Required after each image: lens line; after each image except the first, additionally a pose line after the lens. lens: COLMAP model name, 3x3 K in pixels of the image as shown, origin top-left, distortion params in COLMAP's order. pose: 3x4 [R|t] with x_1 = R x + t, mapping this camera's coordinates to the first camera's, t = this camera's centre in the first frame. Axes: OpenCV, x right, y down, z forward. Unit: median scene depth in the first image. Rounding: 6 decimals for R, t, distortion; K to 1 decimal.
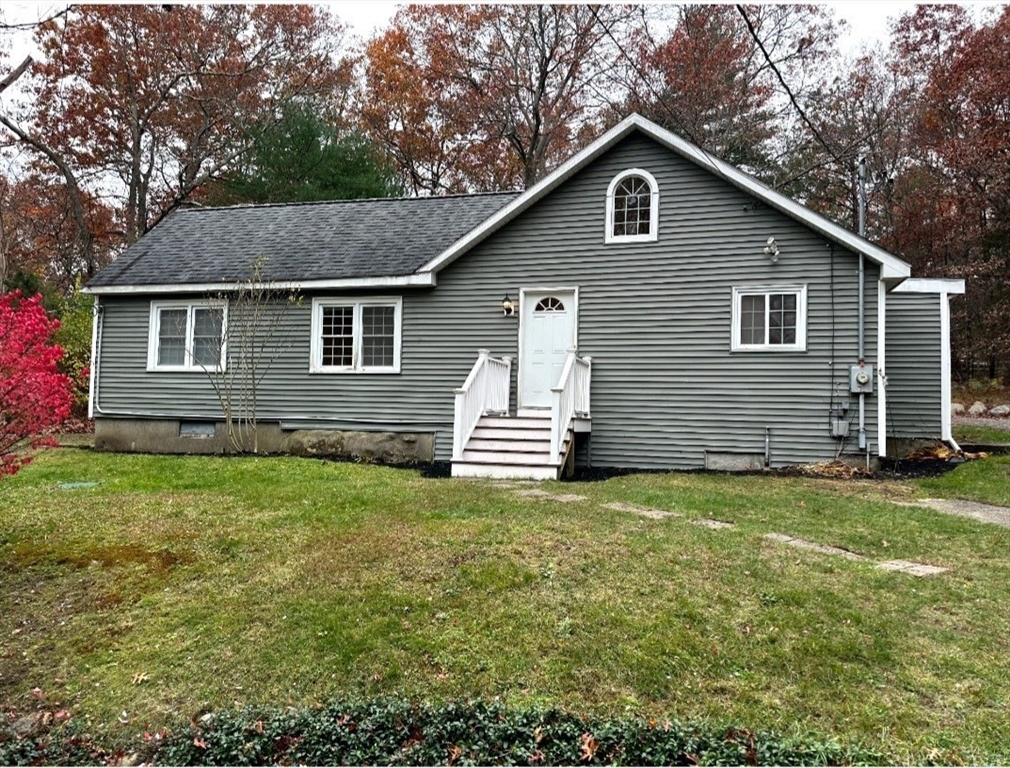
lens RADIAL K [[719.7, 0, 522.7], [0, 719.7, 385.2], [0, 0, 1]] dist [0.107939, -0.102539]
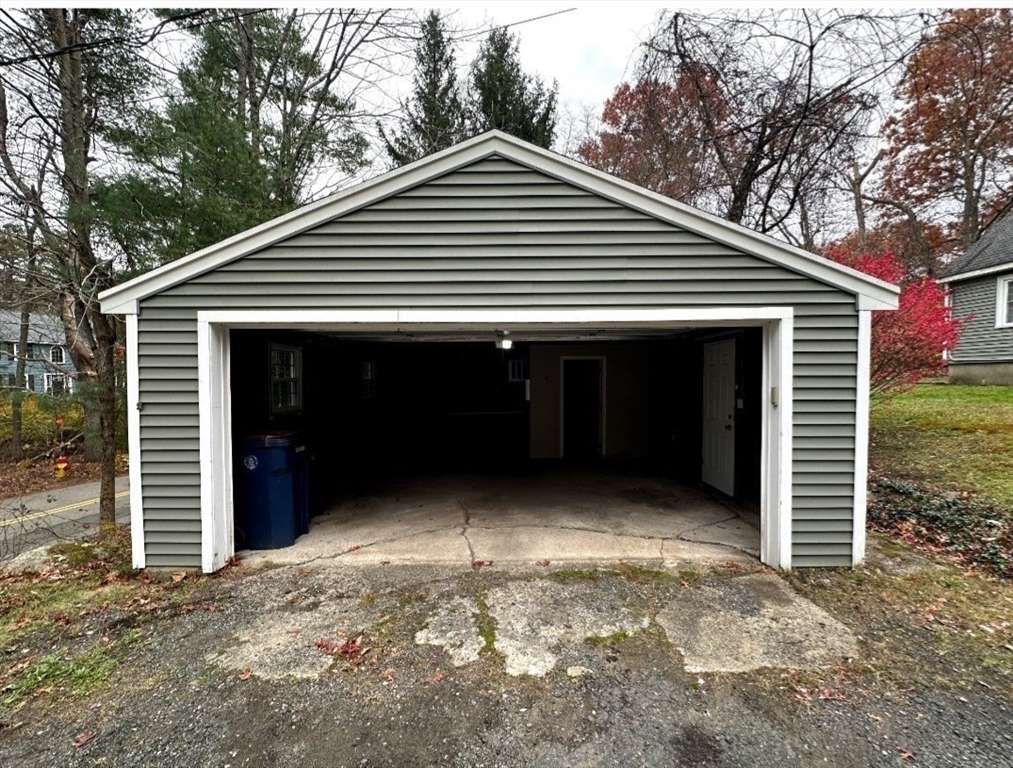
lens RADIAL K [[411.7, 0, 506.5], [0, 411.7, 384.0], [0, 0, 1]] dist [0.010210, 0.000241]
pose [[0.248832, -0.004182, -0.968538, 0.034601], [0.061068, 0.998069, 0.011380, 0.024213], [0.966619, -0.061978, 0.248607, -0.125298]]
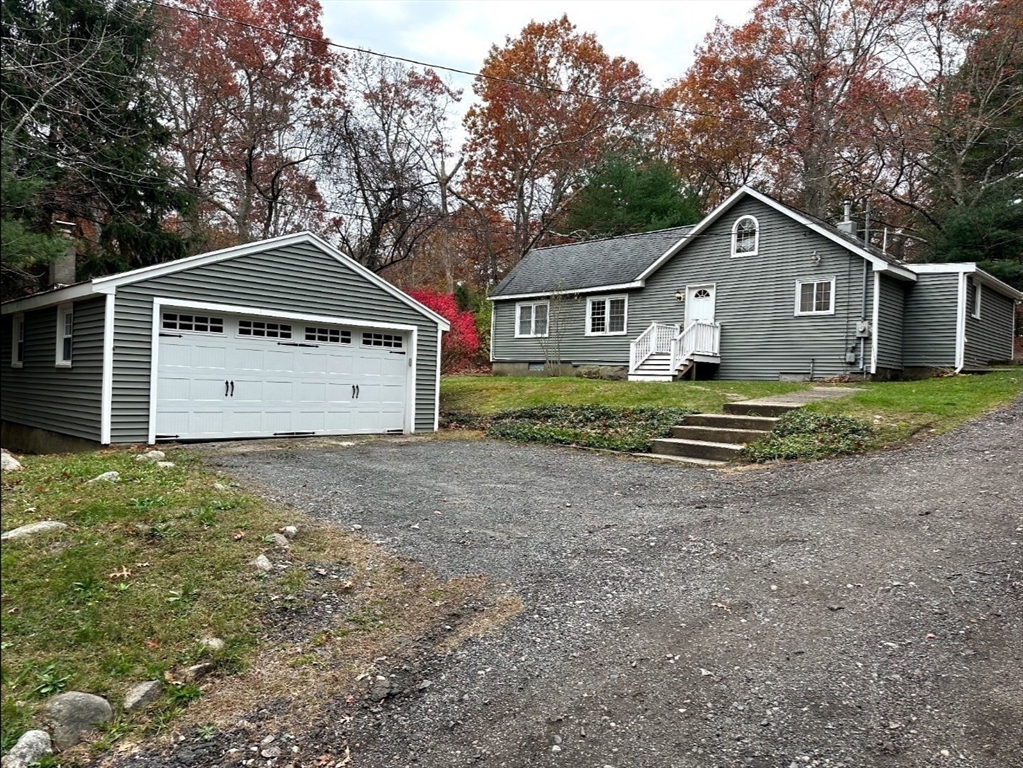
lens RADIAL K [[710.3, 0, 511.5], [0, 710.3, 384.0], [0, 0, 1]] dist [0.038539, -0.001150]
pose [[0.868564, 0.006072, -0.495539, 0.467393], [0.011965, 0.999377, 0.033217, 0.044326], [0.495432, -0.034780, 0.867950, -0.725732]]
